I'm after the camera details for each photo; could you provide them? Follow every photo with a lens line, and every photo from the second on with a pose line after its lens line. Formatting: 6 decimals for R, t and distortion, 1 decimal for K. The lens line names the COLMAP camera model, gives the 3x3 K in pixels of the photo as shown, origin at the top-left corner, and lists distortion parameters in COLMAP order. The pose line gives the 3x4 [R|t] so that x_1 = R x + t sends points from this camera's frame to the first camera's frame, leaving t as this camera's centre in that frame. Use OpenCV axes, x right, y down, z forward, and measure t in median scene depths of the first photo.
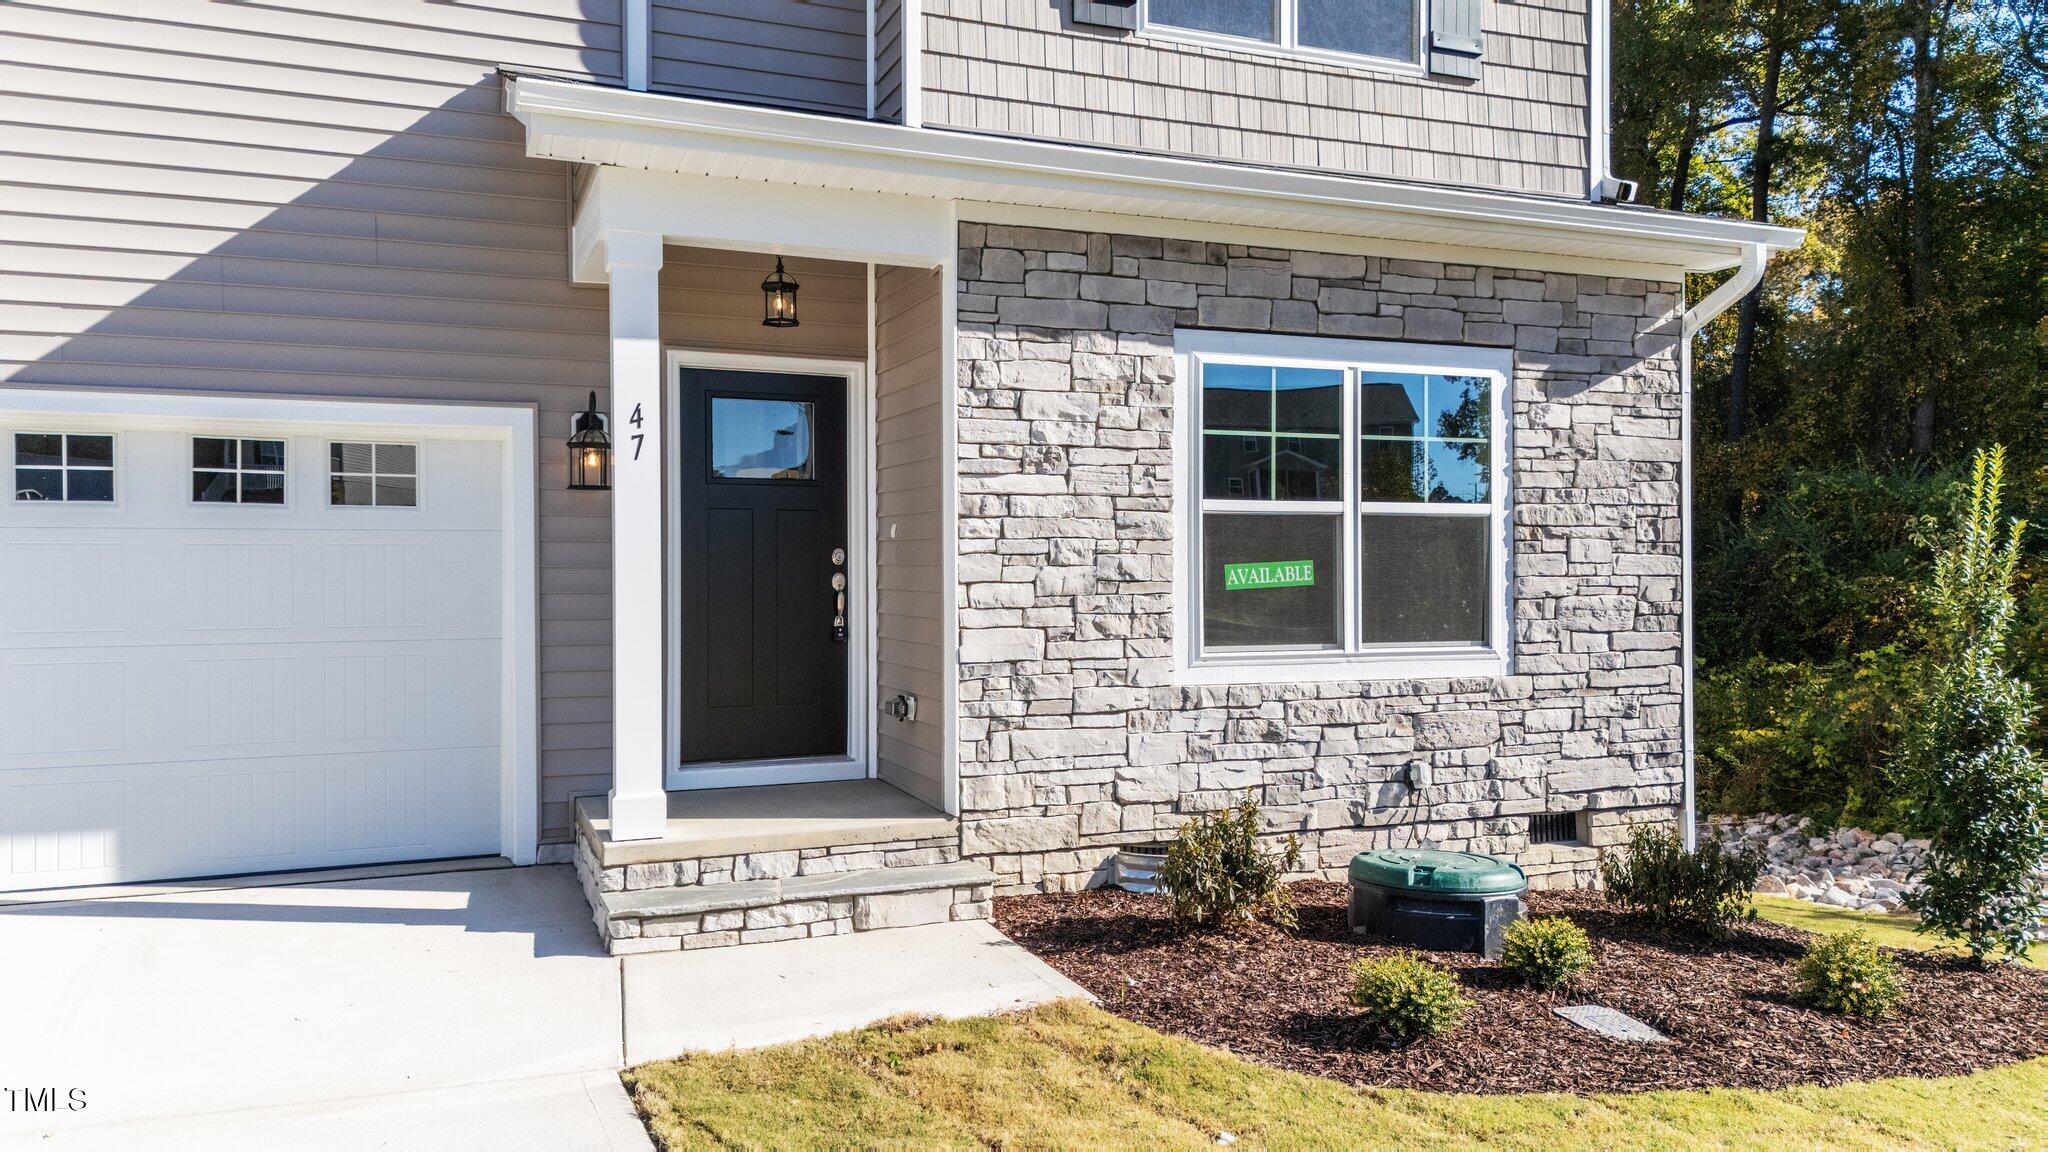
lens RADIAL K [[1497.0, 0, 1021.5], [0, 1497.0, 566.7], [0, 0, 1]] dist [0.137817, -0.147558]
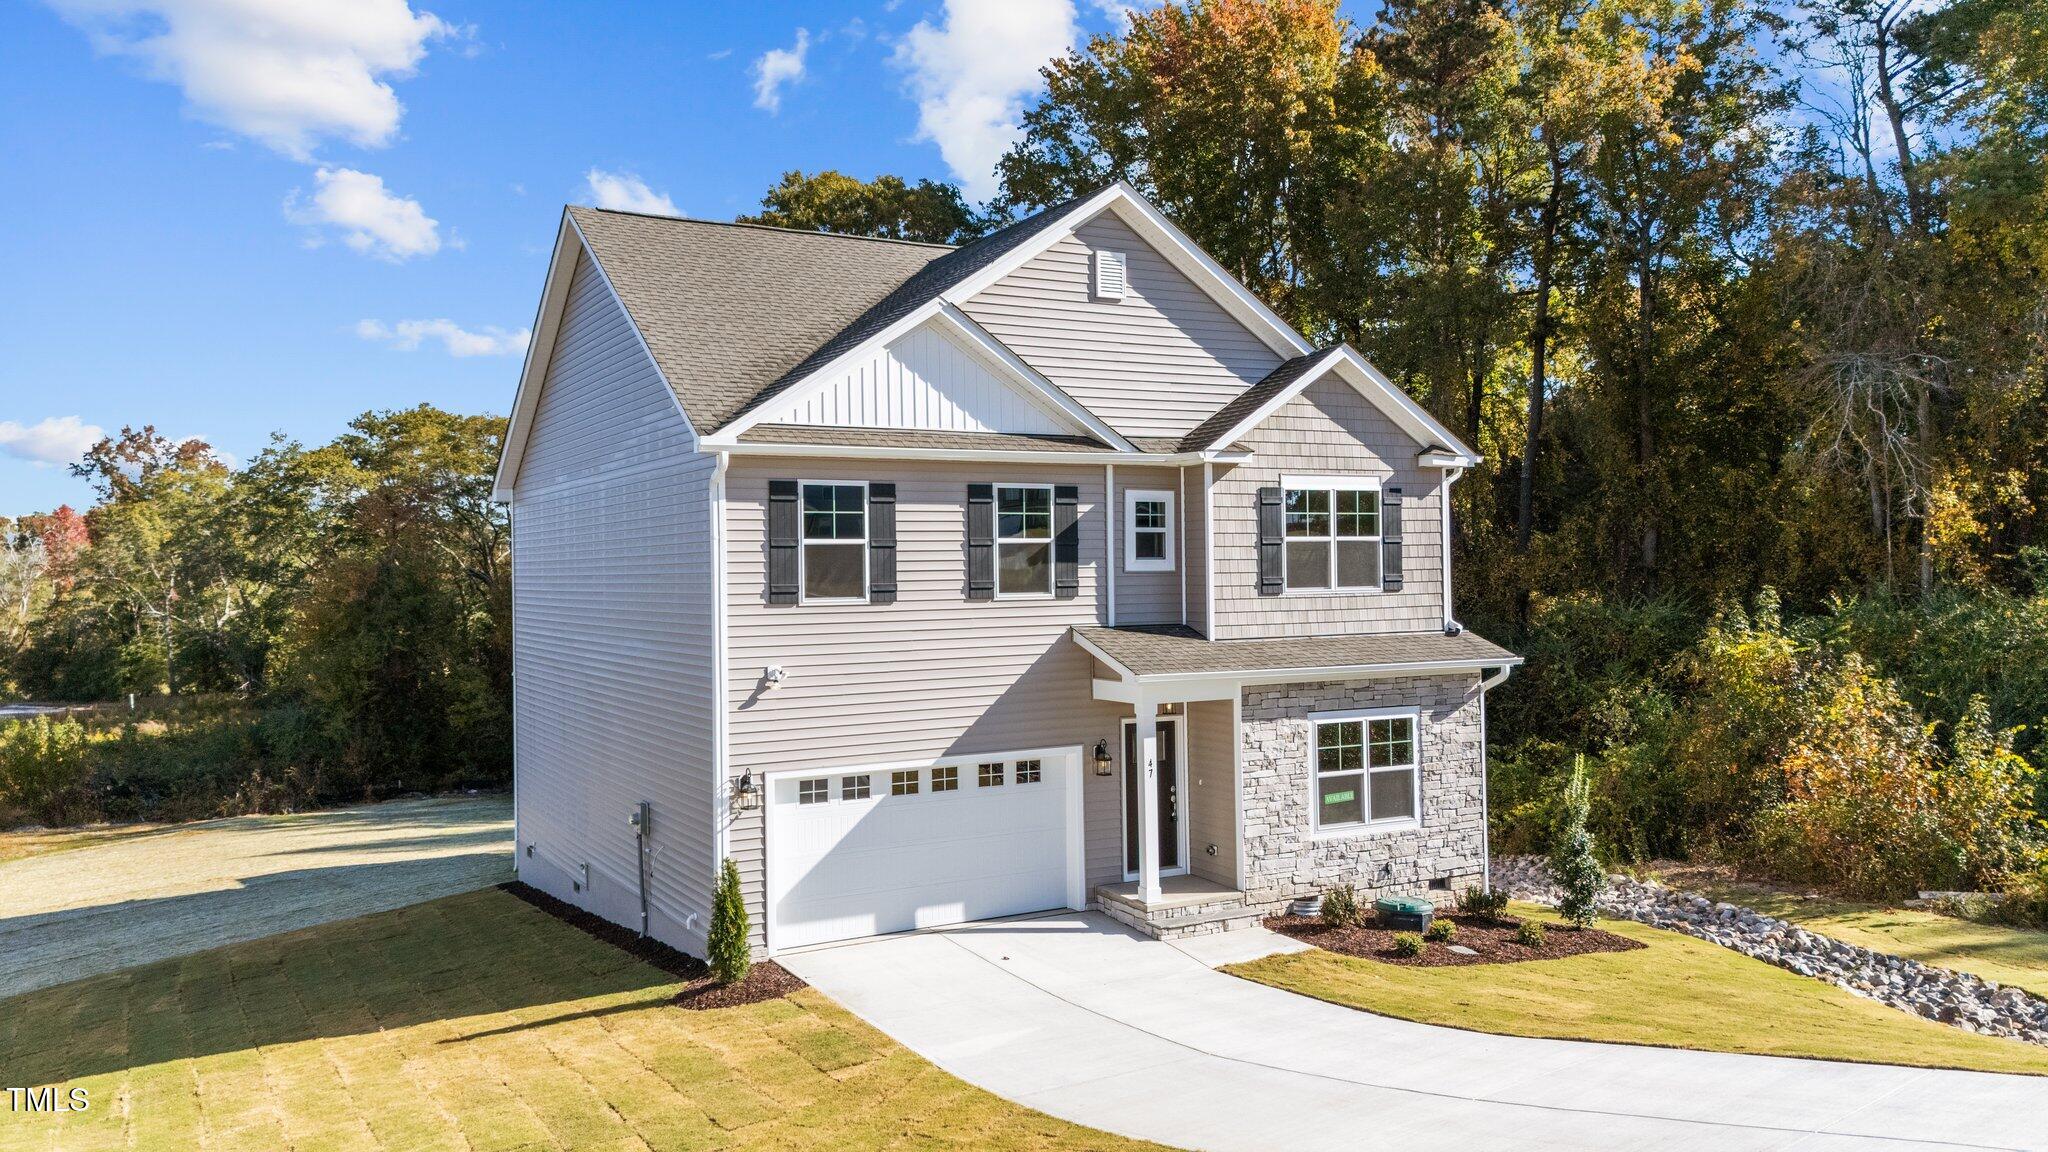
lens RADIAL K [[1535.9, 0, 1012.4], [0, 1535.9, 567.1], [0, 0, 1]] dist [0.123510, -0.144133]
pose [[0.993887, -0.012147, 0.109736, -0.745674], [0.012100, 0.999926, 0.001099, -0.432232], [-0.109741, 0.000235, 0.993960, -1.774710]]
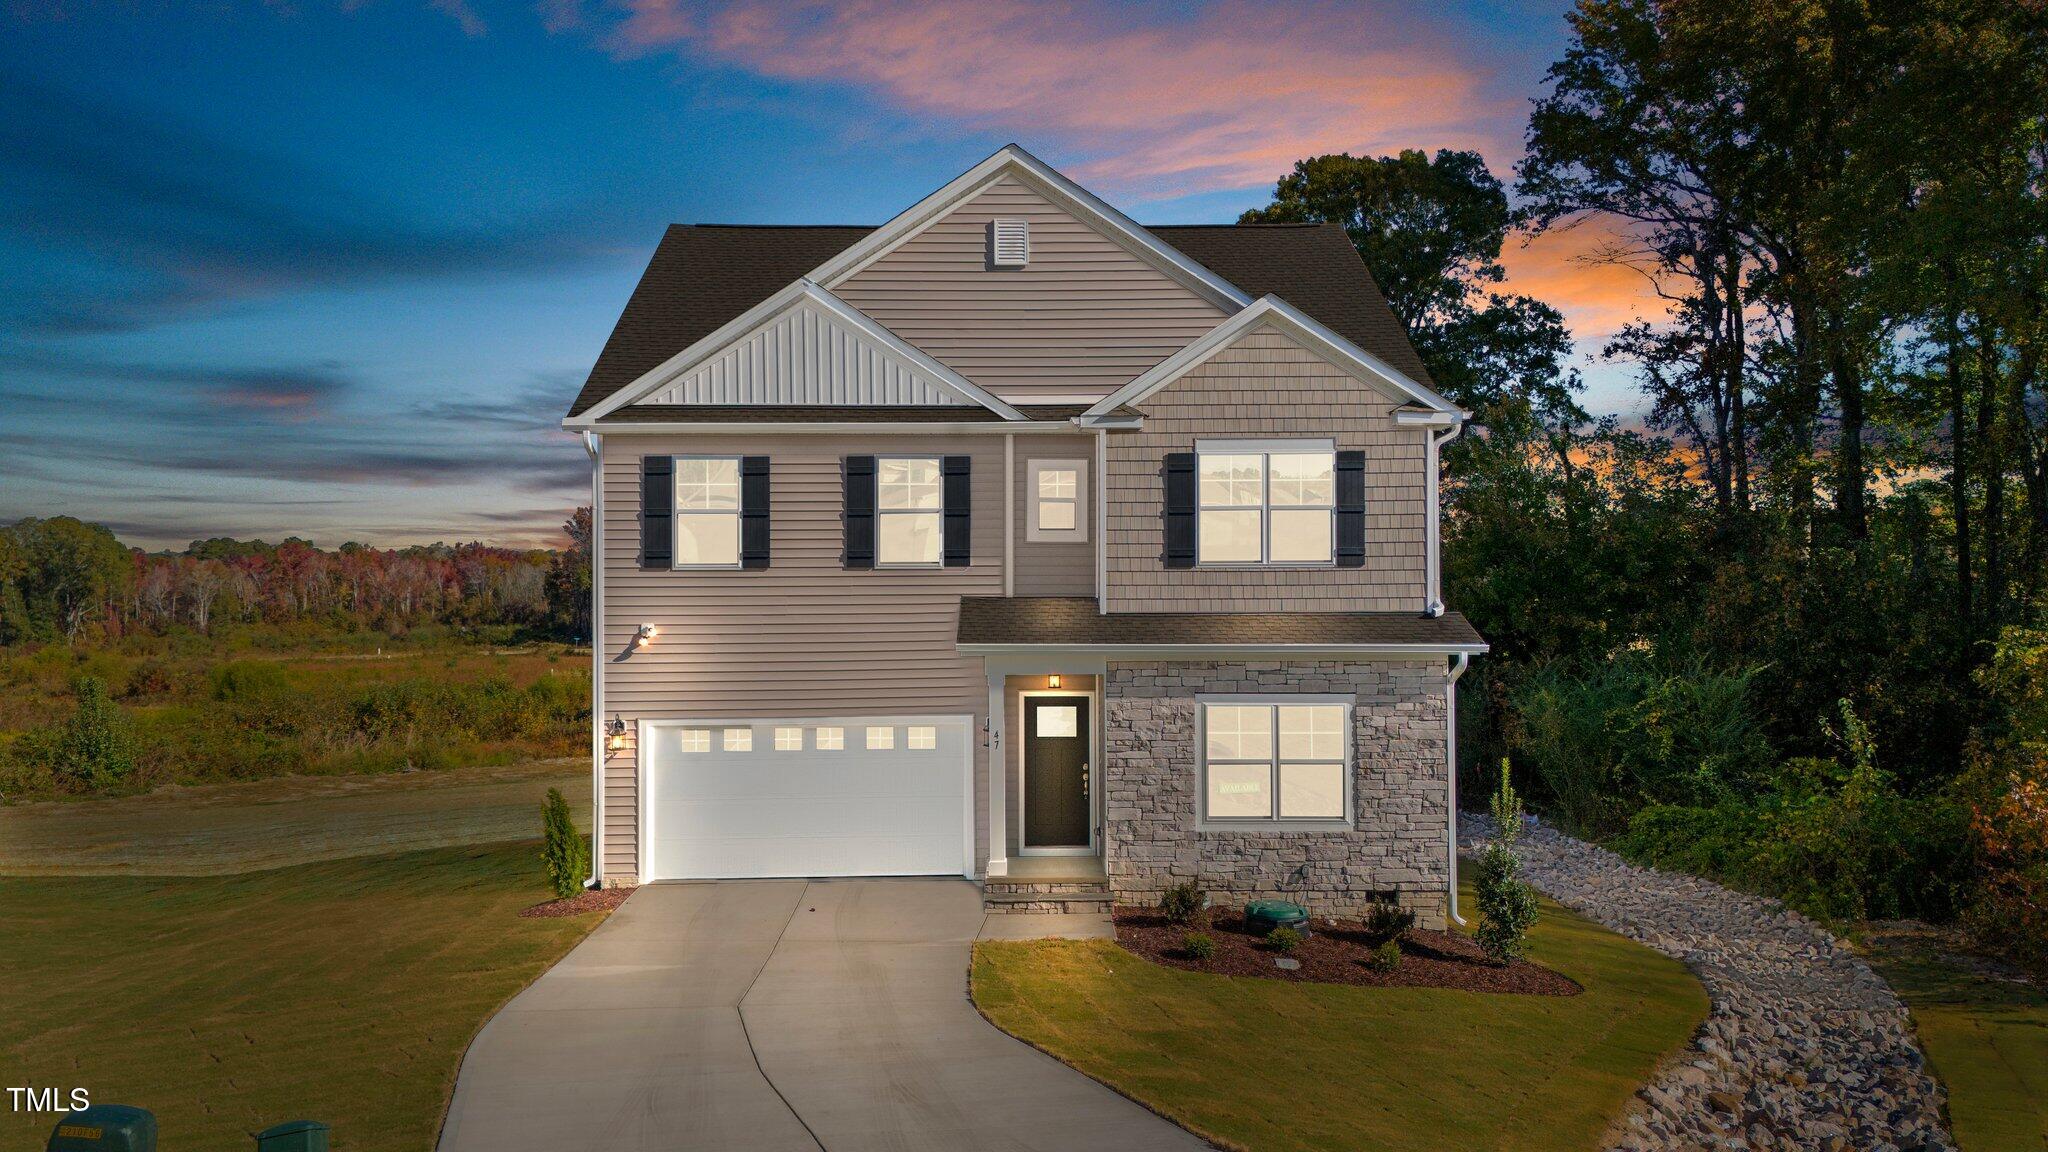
lens RADIAL K [[1497.0, 0, 1021.5], [0, 1497.0, 566.7], [0, 0, 1]] dist [0.137817, -0.147558]
pose [[0.927829, -0.003405, -0.372990, 0.782092], [0.003376, 0.999994, -0.000732, -0.371662], [0.372990, -0.000580, 0.927835, -1.511003]]
